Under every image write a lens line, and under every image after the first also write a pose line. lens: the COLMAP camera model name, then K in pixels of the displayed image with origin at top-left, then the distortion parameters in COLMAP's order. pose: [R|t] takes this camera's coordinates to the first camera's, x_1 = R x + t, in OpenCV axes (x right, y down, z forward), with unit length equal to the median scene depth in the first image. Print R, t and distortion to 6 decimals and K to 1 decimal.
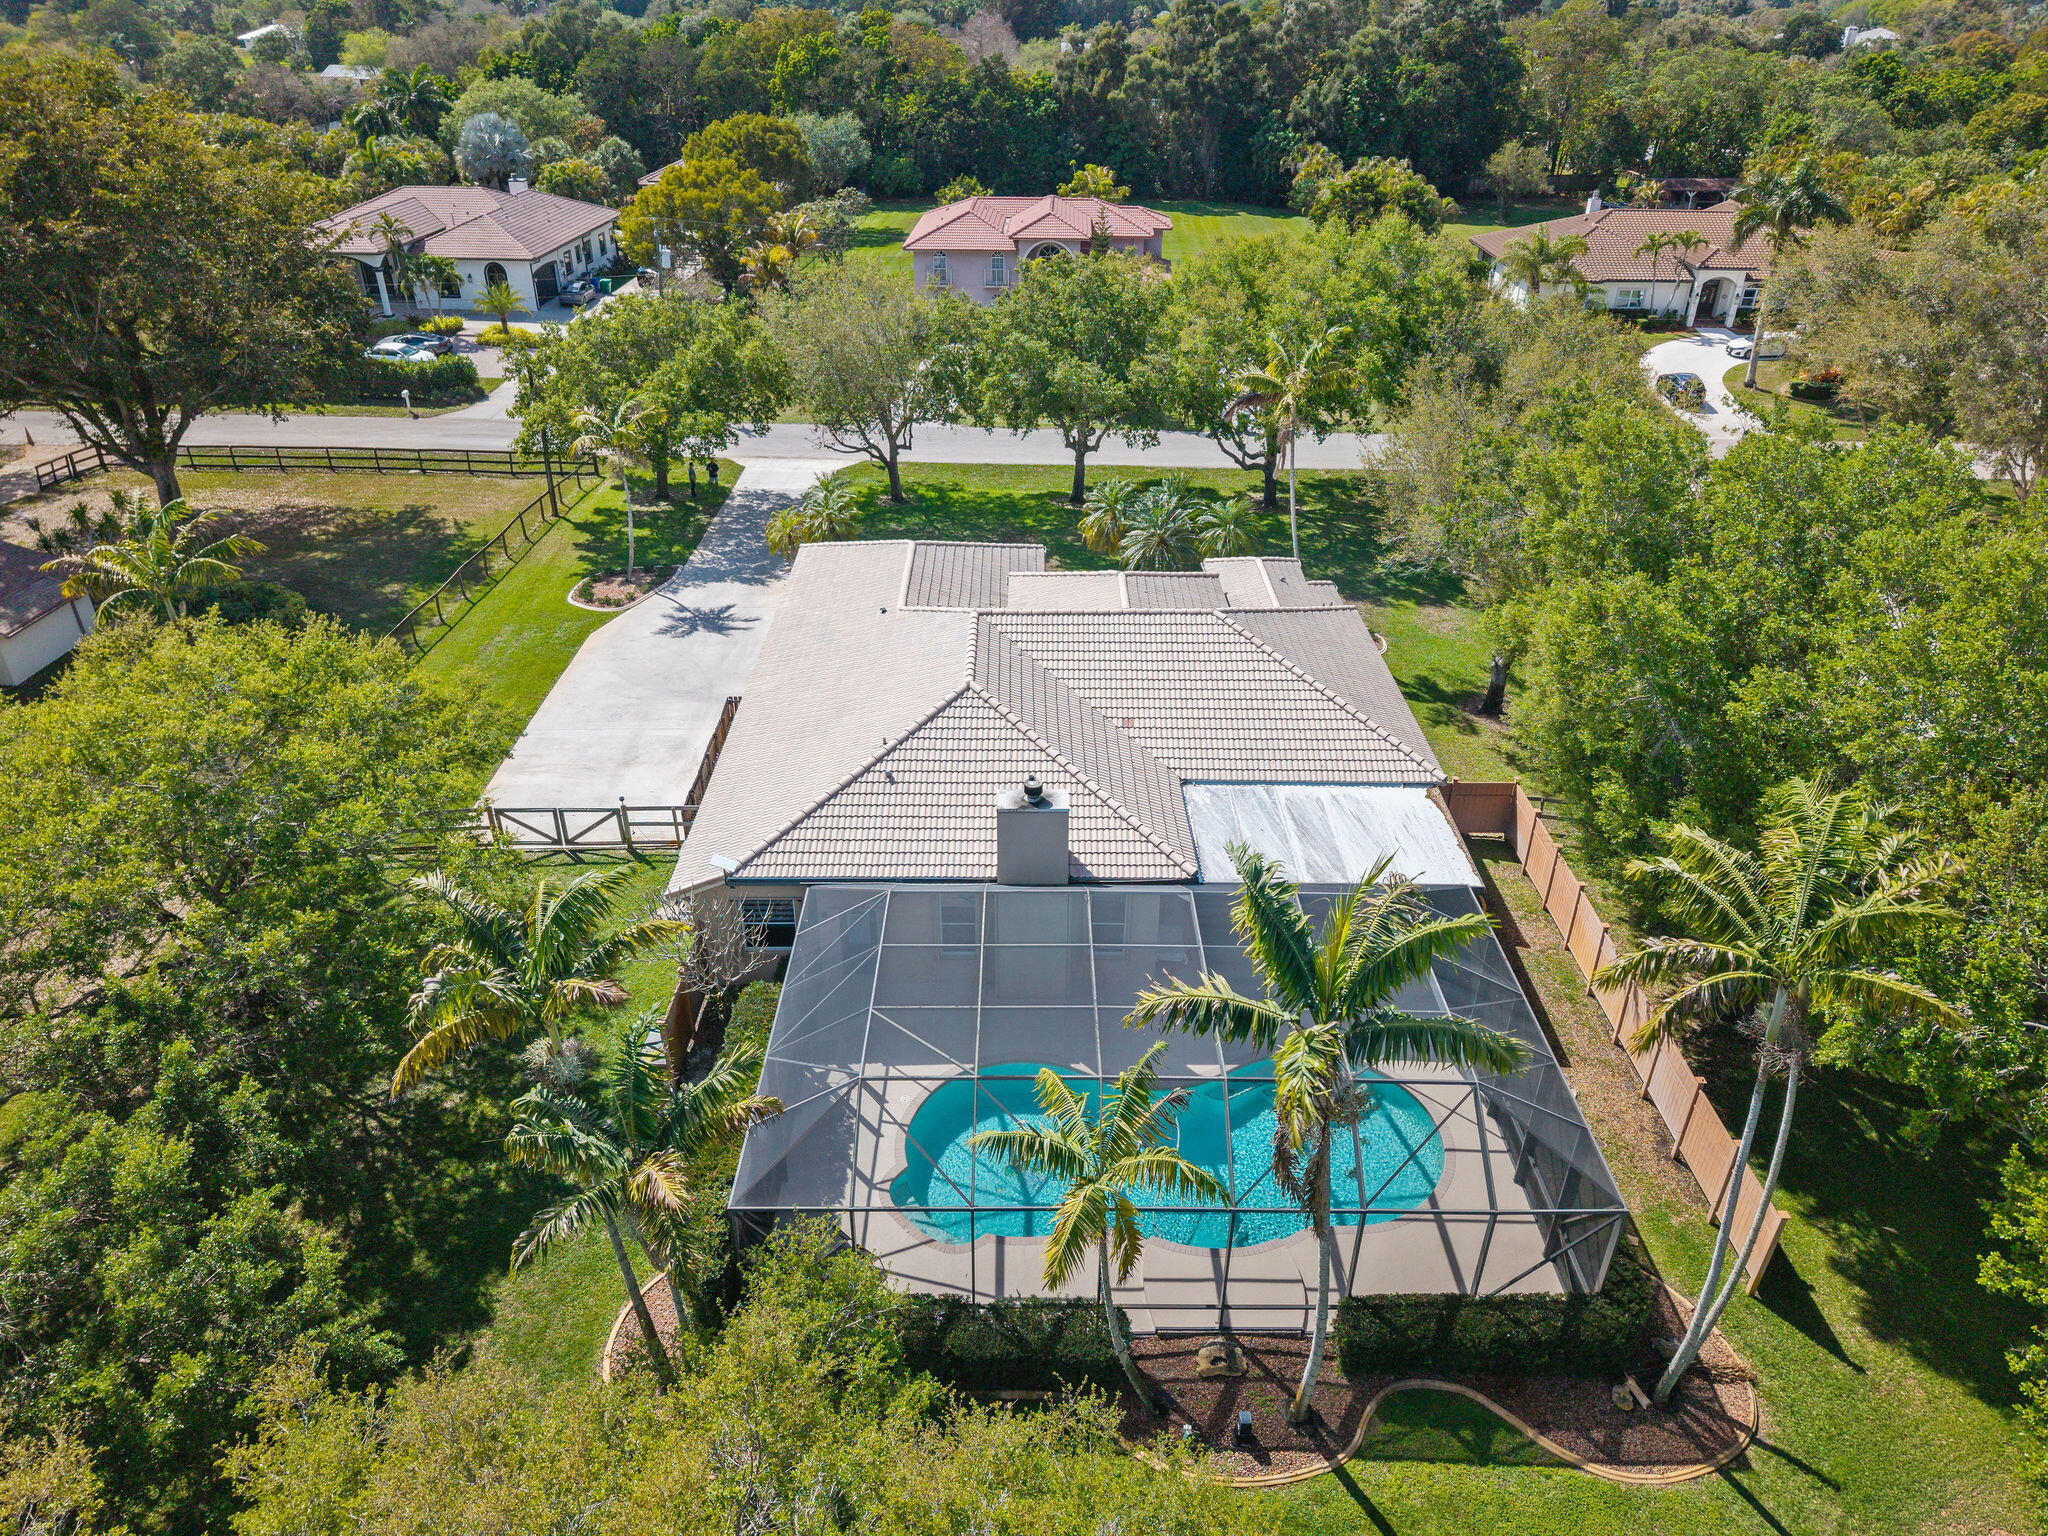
lens RADIAL K [[1375.4, 0, 1026.5], [0, 1375.4, 772.5], [0, 0, 1]] dist [0.010850, -0.012713]
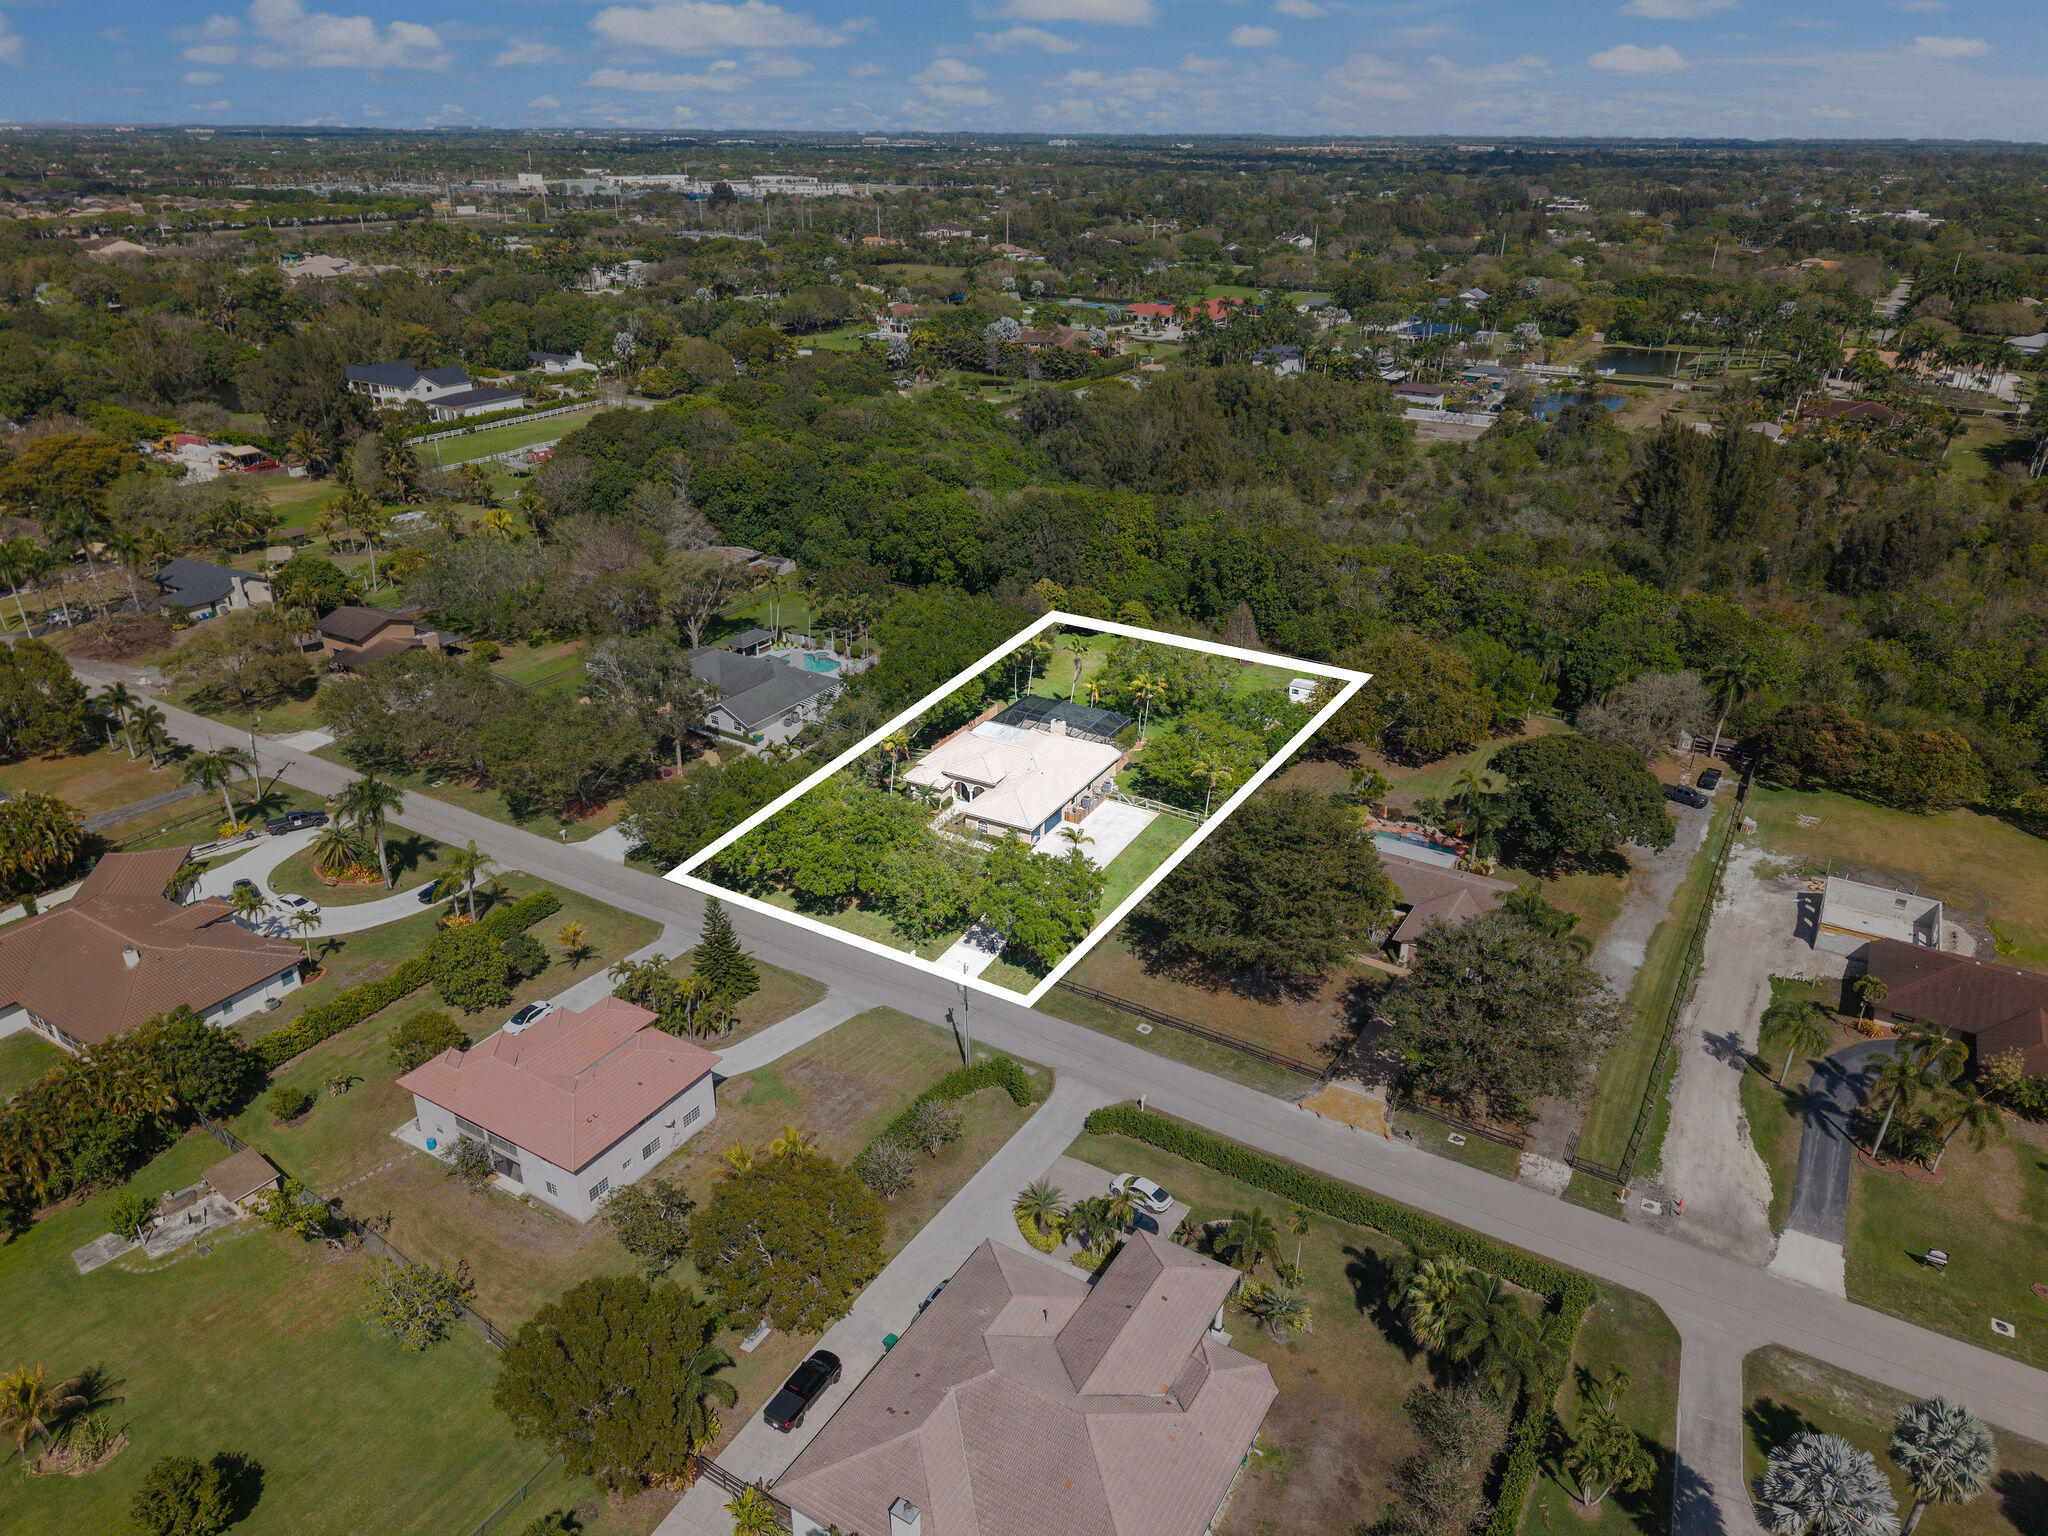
lens RADIAL K [[1375.4, 0, 1021.7], [0, 1375.4, 761.8], [0, 0, 1]] dist [0.010850, -0.012713]
pose [[-0.872568, -0.217742, 0.437279, -1.246907], [0.230365, 0.605954, 0.761414, -2.218890], [-0.430763, 0.765120, -0.478576, 2.071063]]
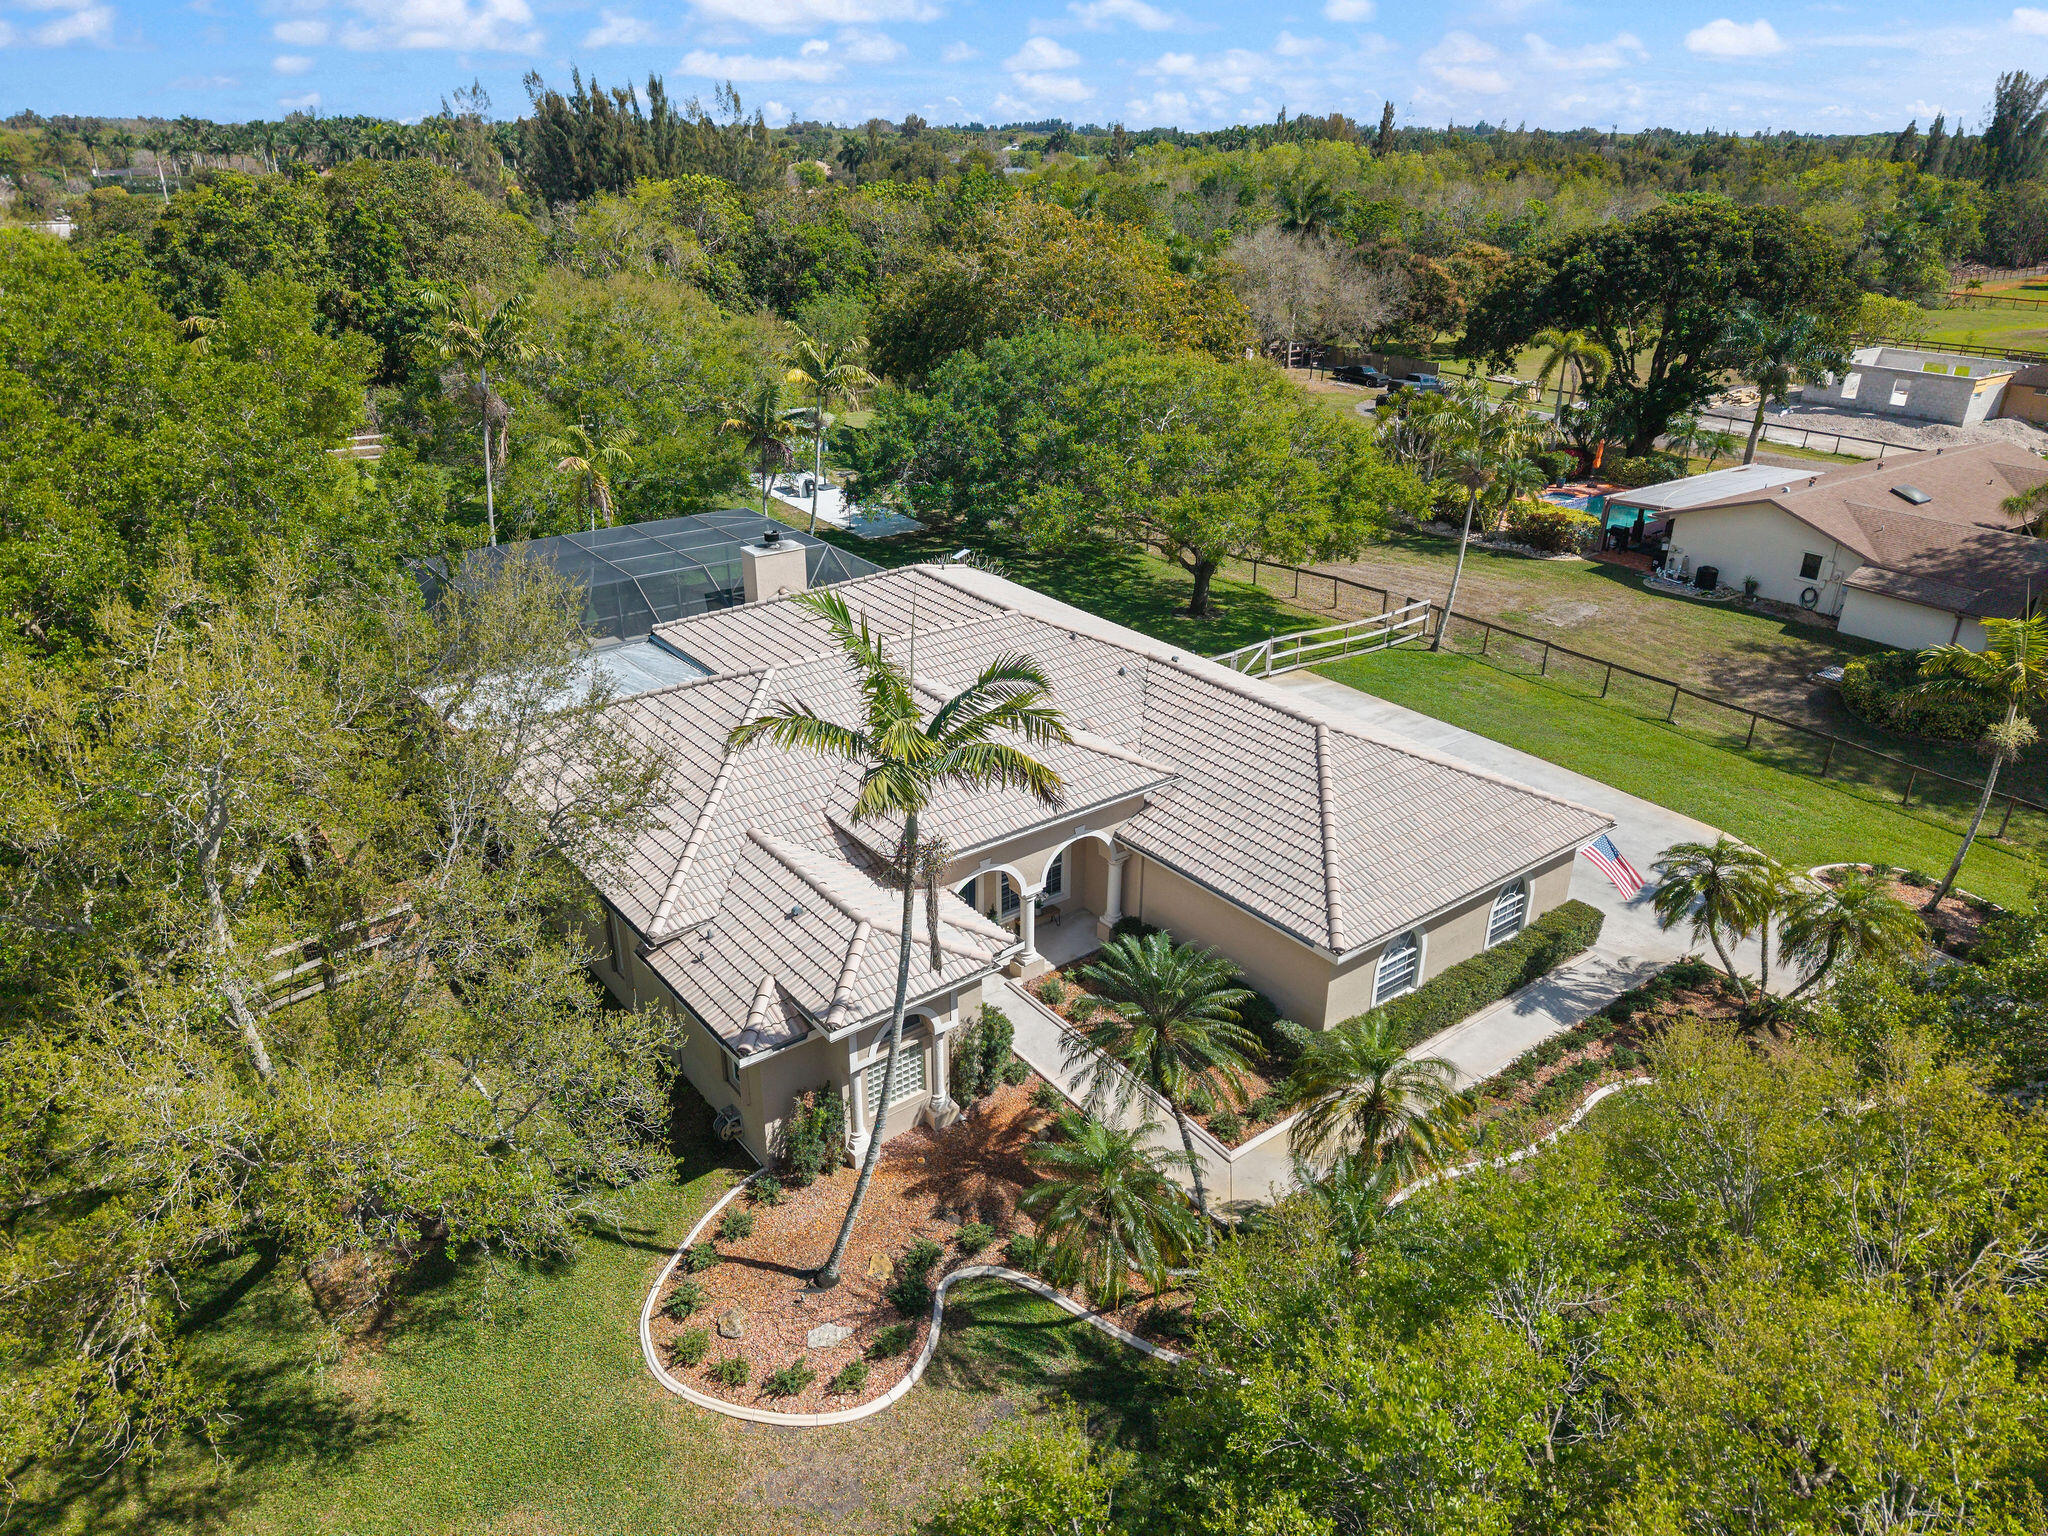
lens RADIAL K [[1375.4, 0, 1015.3], [0, 1375.4, 787.5], [0, 0, 1]] dist [0.010850, -0.012713]
pose [[-0.797765, 0.245005, -0.550947, 0.328403], [-0.312847, 0.612927, 0.725567, -0.473251], [0.515458, 0.751195, -0.412322, 1.002622]]
